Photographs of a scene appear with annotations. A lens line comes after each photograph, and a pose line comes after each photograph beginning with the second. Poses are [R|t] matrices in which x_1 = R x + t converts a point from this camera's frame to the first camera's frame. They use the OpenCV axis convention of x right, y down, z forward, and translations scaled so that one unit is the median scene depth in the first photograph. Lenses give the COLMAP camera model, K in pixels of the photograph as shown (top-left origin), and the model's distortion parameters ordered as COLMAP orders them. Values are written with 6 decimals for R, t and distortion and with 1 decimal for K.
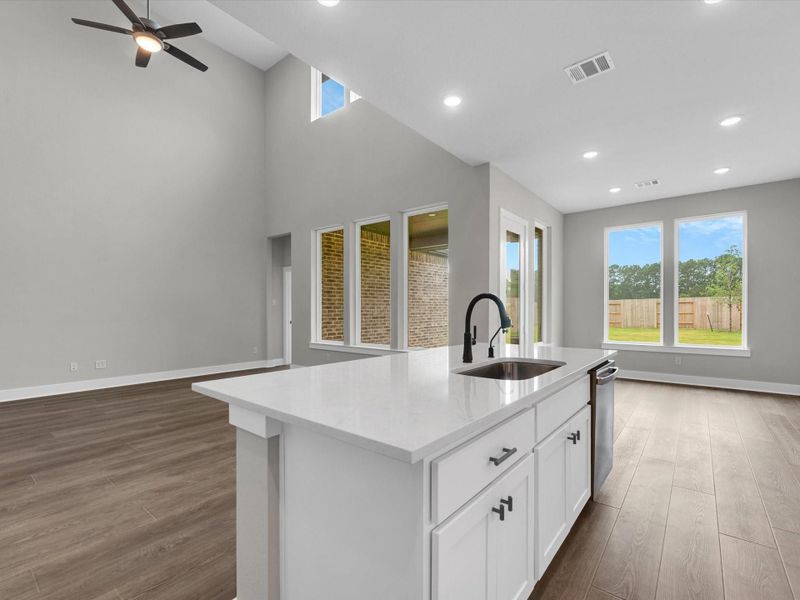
lens RADIAL K [[373.8, 0, 399.2], [0, 373.8, 313.4], [0, 0, 1]] dist [0.000152, 0.000651]
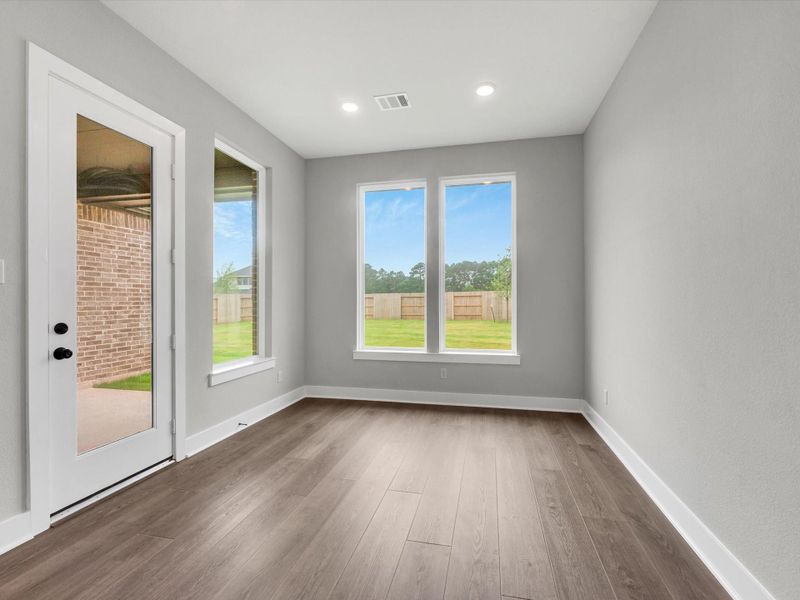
lens RADIAL K [[372.9, 0, 402.4], [0, 372.9, 304.5], [0, 0, 1]] dist [-0.000826, 0.000090]
pose [[0.902537, -0.000751, 0.430612, 0.302965], [0.001990, 0.999995, -0.002426, -0.004376], [-0.430608, 0.003047, 0.902534, 0.318862]]
